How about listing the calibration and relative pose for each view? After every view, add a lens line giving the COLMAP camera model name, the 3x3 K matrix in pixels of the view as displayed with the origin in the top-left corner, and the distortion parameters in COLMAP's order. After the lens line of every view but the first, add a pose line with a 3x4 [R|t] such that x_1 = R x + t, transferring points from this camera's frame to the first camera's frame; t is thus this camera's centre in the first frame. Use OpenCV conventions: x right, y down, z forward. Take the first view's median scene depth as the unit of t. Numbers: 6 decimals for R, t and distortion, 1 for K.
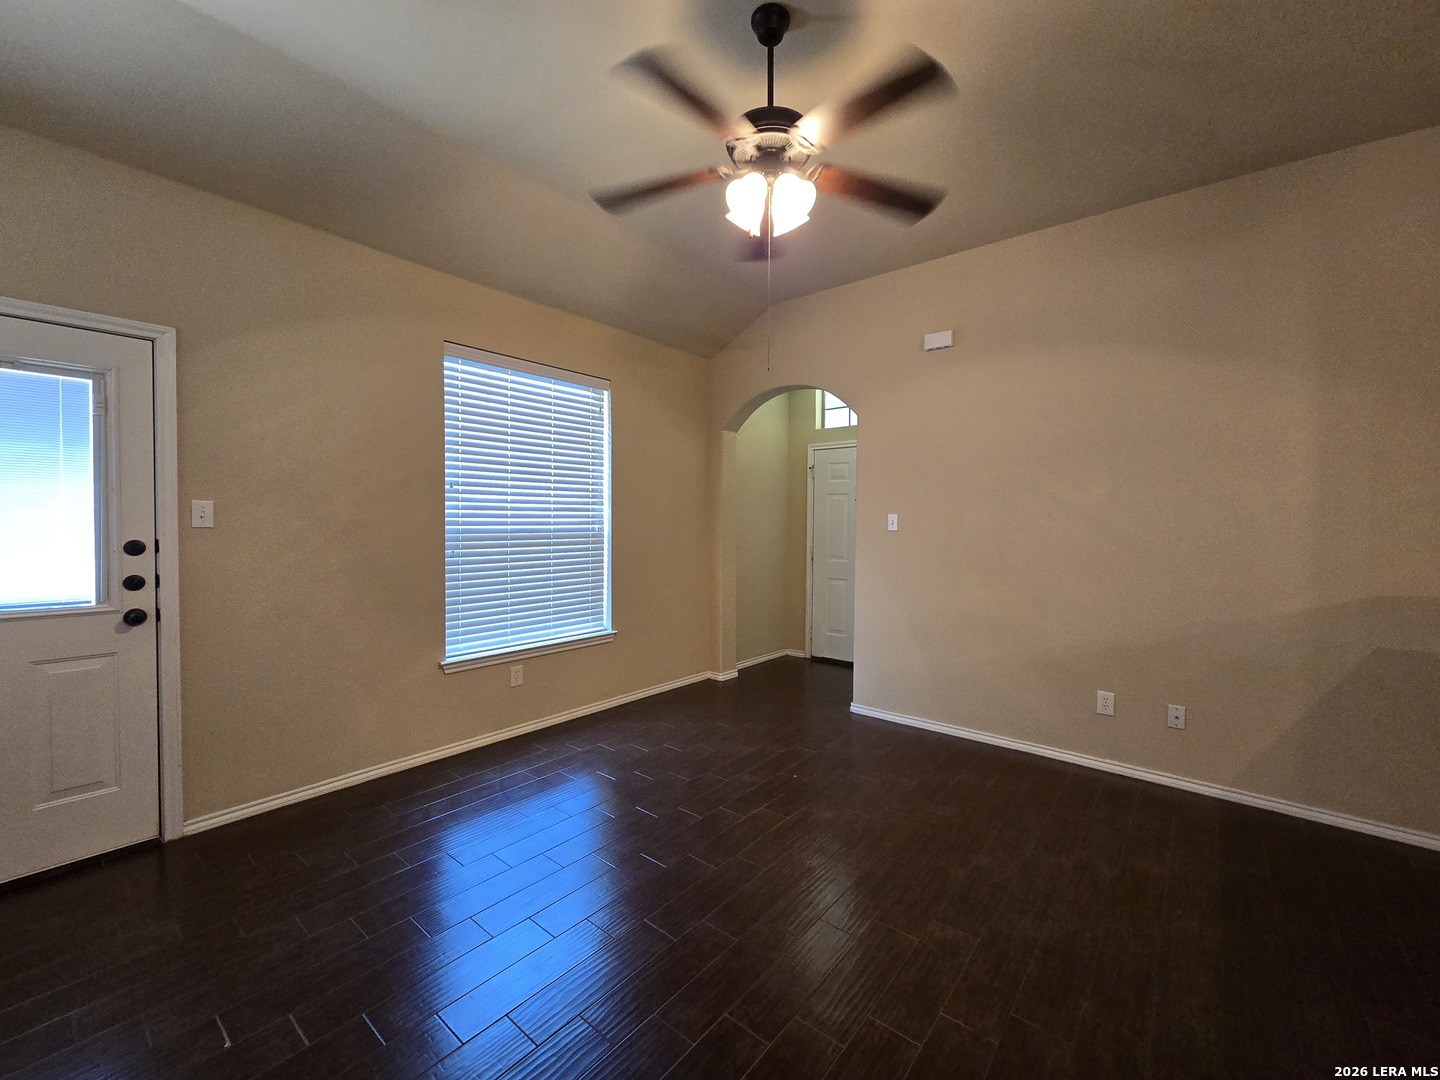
lens RADIAL K [[590.2, 0, 733.2], [0, 590.2, 535.6], [0, 0, 1]] dist [-0.002017, 0.000658]
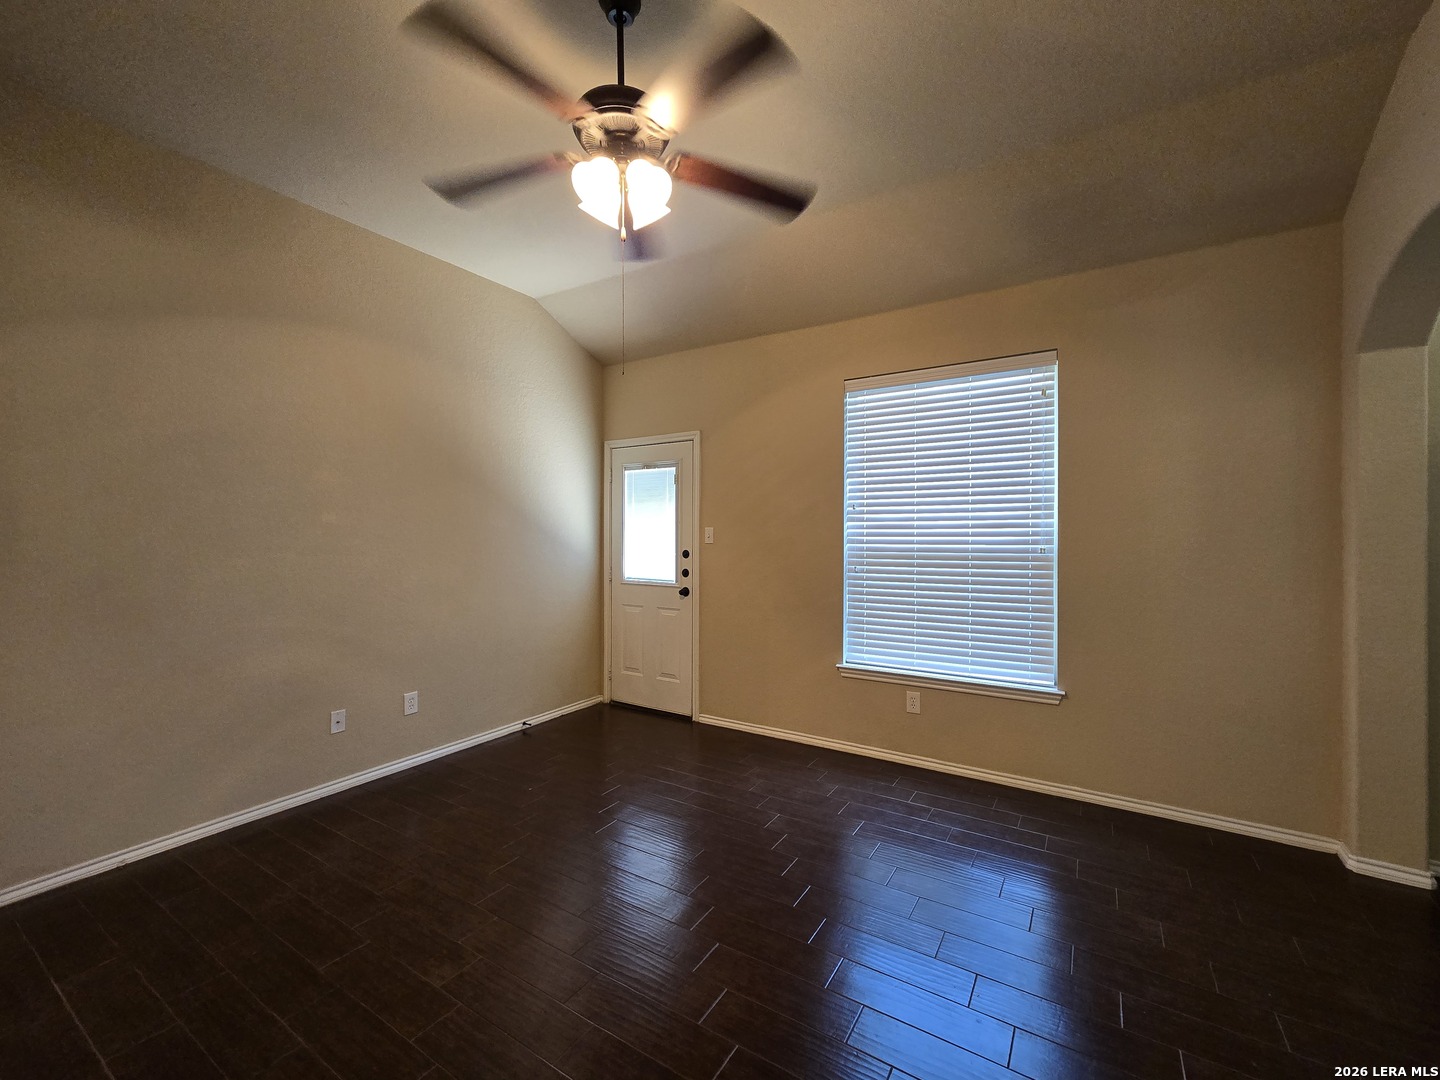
lens RADIAL K [[599.8, 0, 720.0], [0, 599.8, 540.0], [0, 0, 1]] dist [-0.000406, 0.000175]
pose [[0.111258, -0.003709, -0.993785, 0.603316], [-0.027943, 0.999586, -0.006859, -0.009371], [0.993399, 0.028532, 0.111108, 0.623083]]
